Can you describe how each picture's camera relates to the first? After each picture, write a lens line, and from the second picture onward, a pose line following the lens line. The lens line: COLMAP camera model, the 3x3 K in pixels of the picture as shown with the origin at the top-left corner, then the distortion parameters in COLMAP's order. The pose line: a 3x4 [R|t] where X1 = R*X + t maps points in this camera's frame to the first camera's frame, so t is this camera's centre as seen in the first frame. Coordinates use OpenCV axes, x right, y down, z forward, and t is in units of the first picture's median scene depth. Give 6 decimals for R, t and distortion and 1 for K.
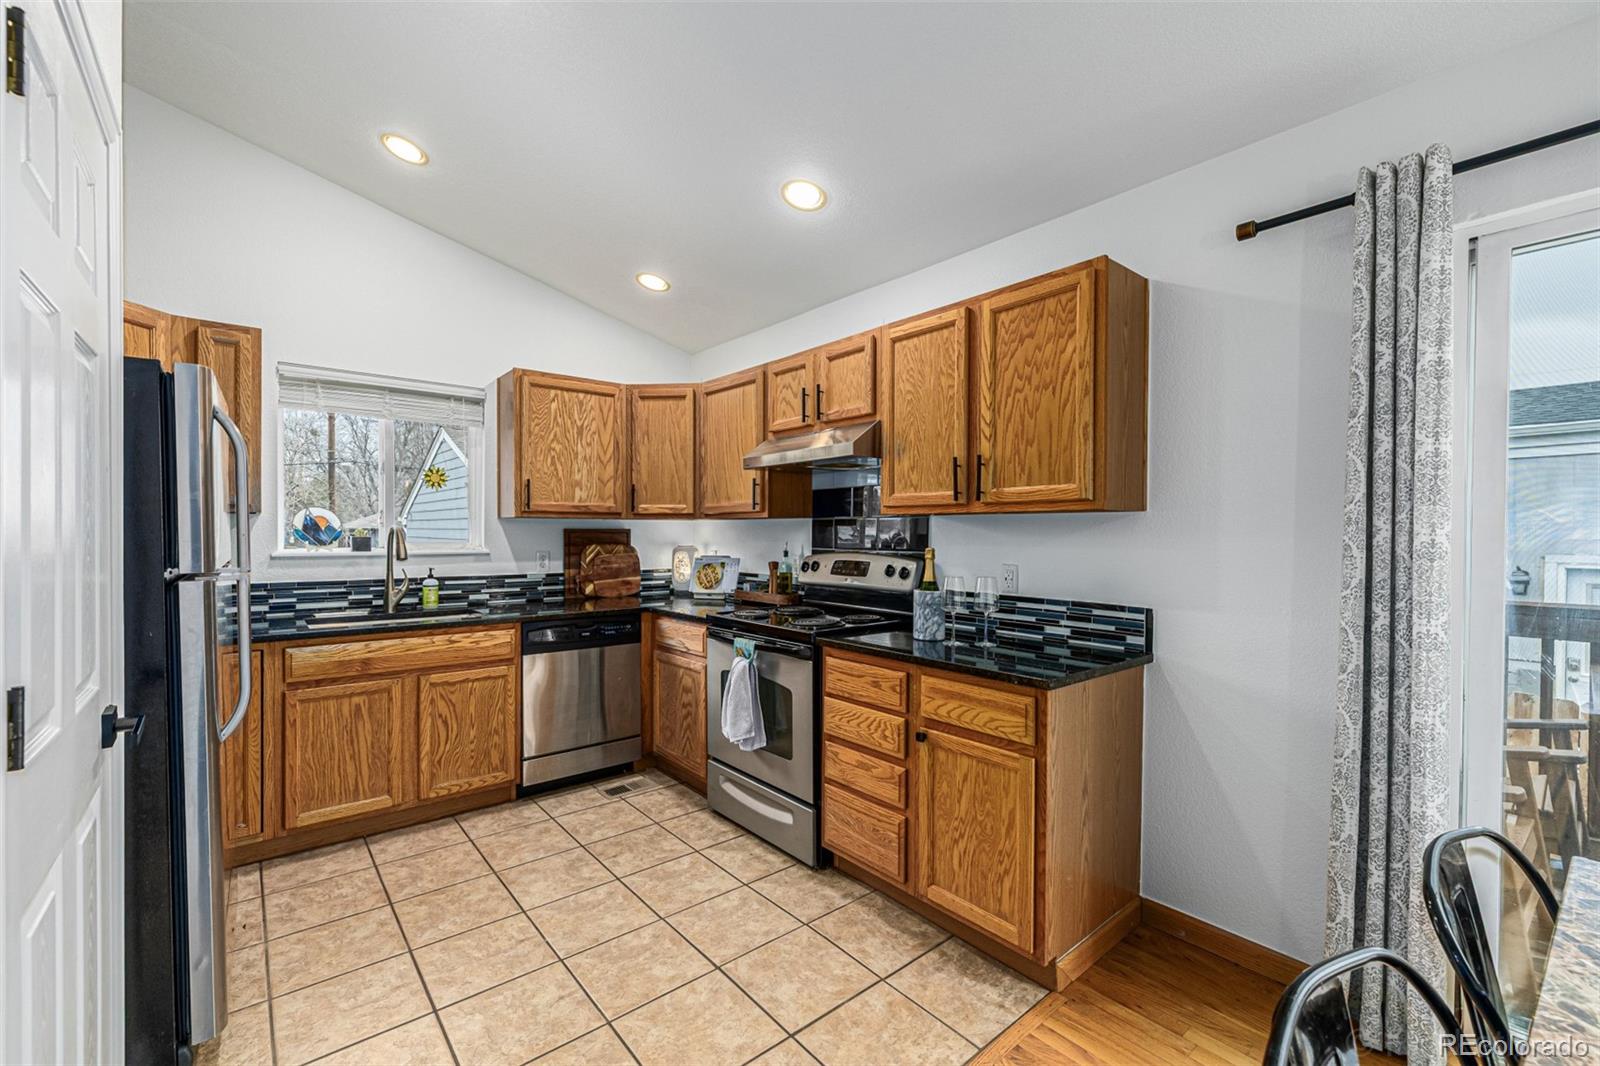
lens RADIAL K [[672.4, 0, 796.5], [0, 672.4, 540.2], [0, 0, 1]] dist [0.000113, -0.000087]
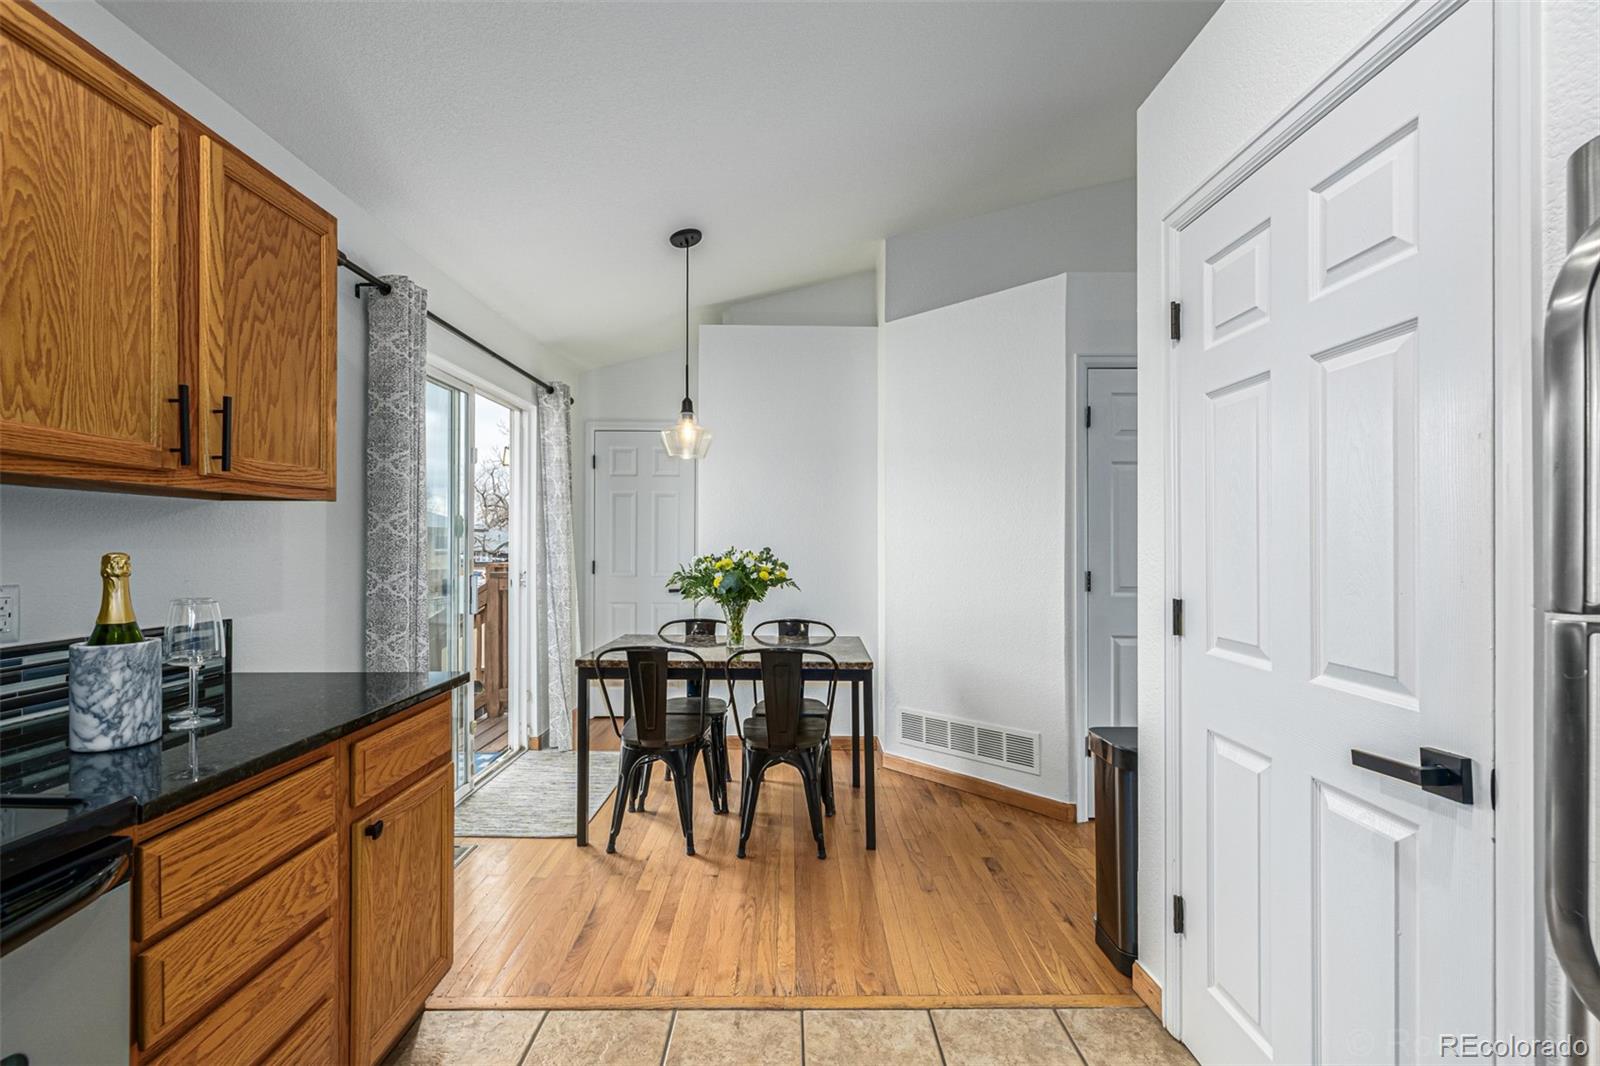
lens RADIAL K [[672.4, 0, 798.9], [0, 672.4, 539.6], [0, 0, 1]] dist [0.000113, -0.000087]
pose [[-0.779813, -0.003458, 0.626003, -0.410769], [0.002979, 0.999953, 0.009234, -0.001178], [-0.626006, 0.009066, -0.779766, 0.920288]]
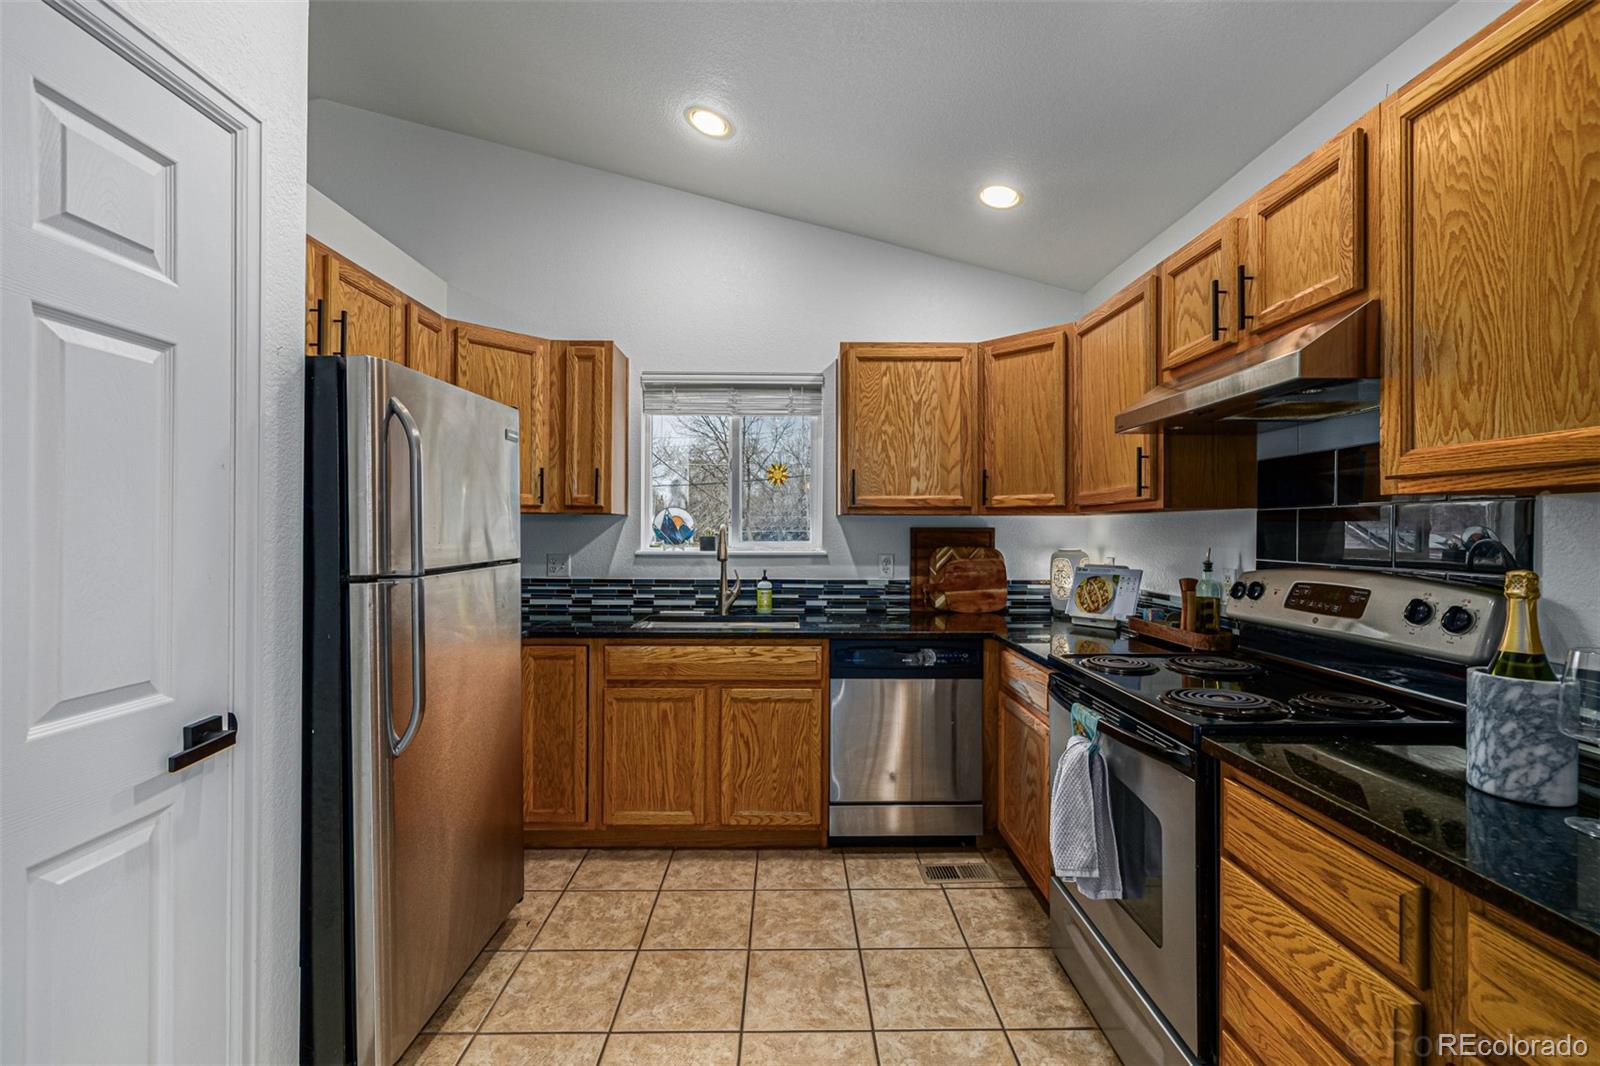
lens RADIAL K [[672.4, 0, 798.3], [0, 672.4, 527.9], [0, 0, 1]] dist [0.000113, -0.000087]
pose [[0.779776, -0.002864, -0.626053, 0.096447], [-0.007952, 0.999864, -0.014478, -0.004693], [0.626009, 0.016268, 0.779646, 0.349223]]
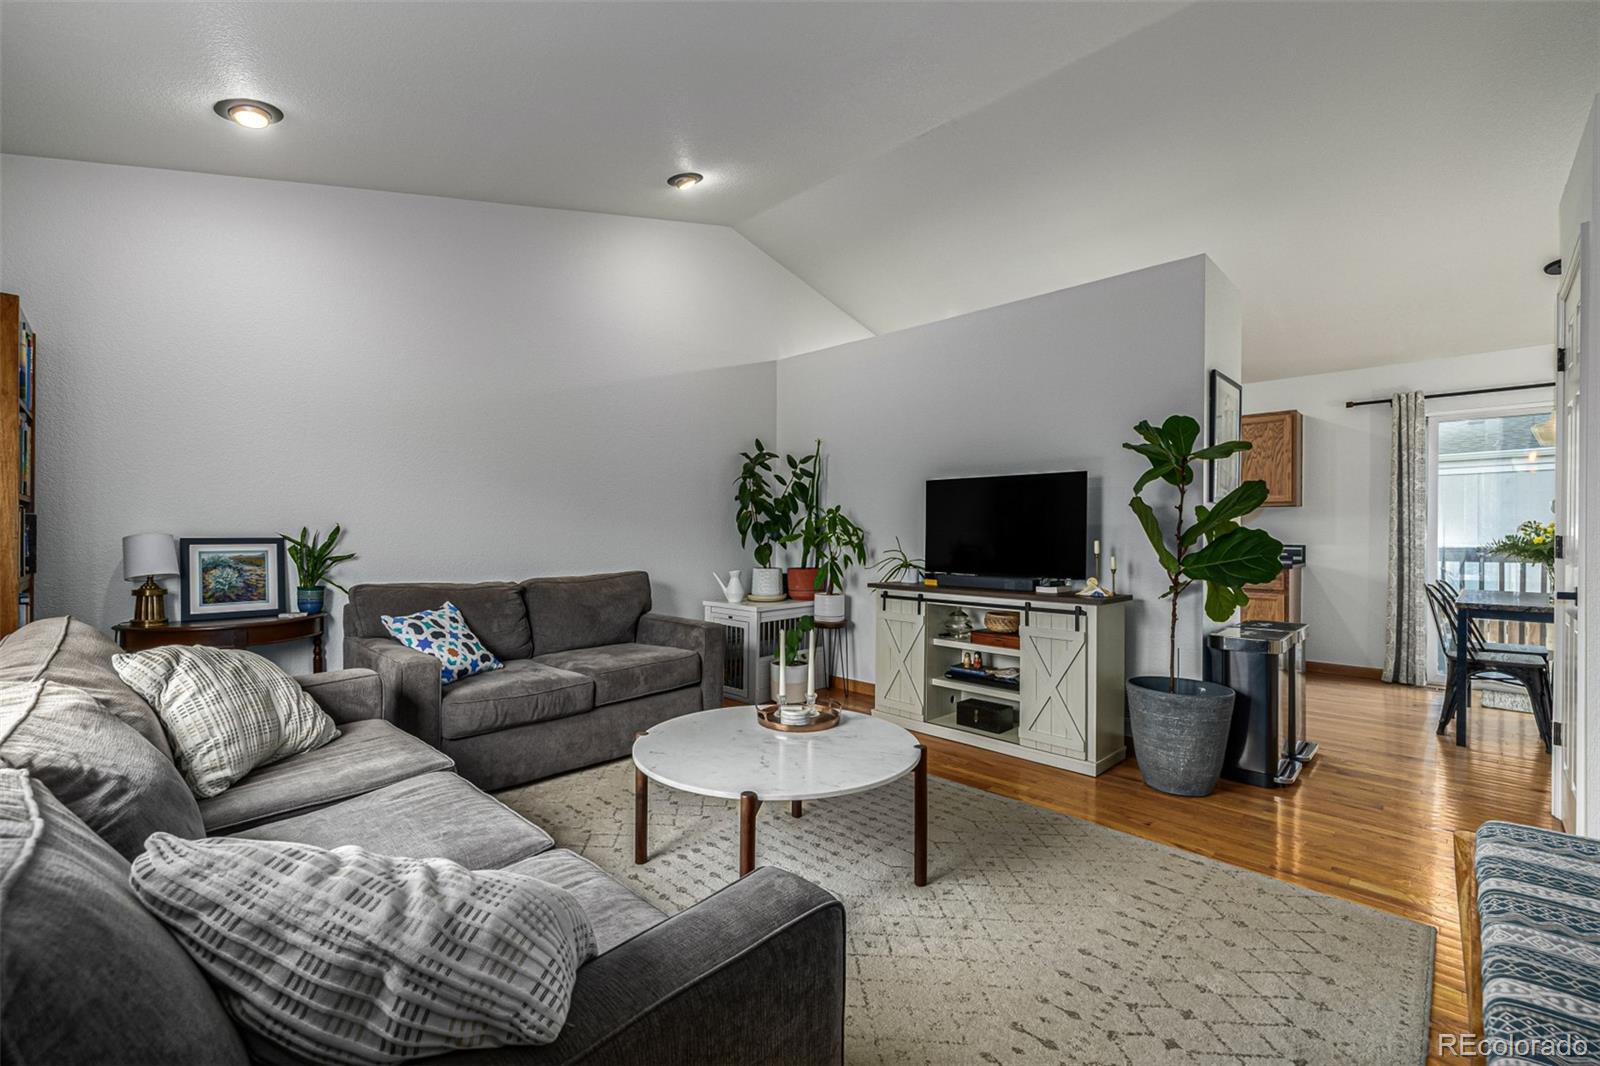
lens RADIAL K [[672.4, 0, 787.1], [0, 672.4, 540.9], [0, 0, 1]] dist [0.000113, -0.000087]
pose [[0.992657, -0.007646, 0.120722, -1.266988], [0.008395, 0.999949, -0.005695, 0.060991], [-0.120672, 0.006667, 0.992670, -0.941005]]
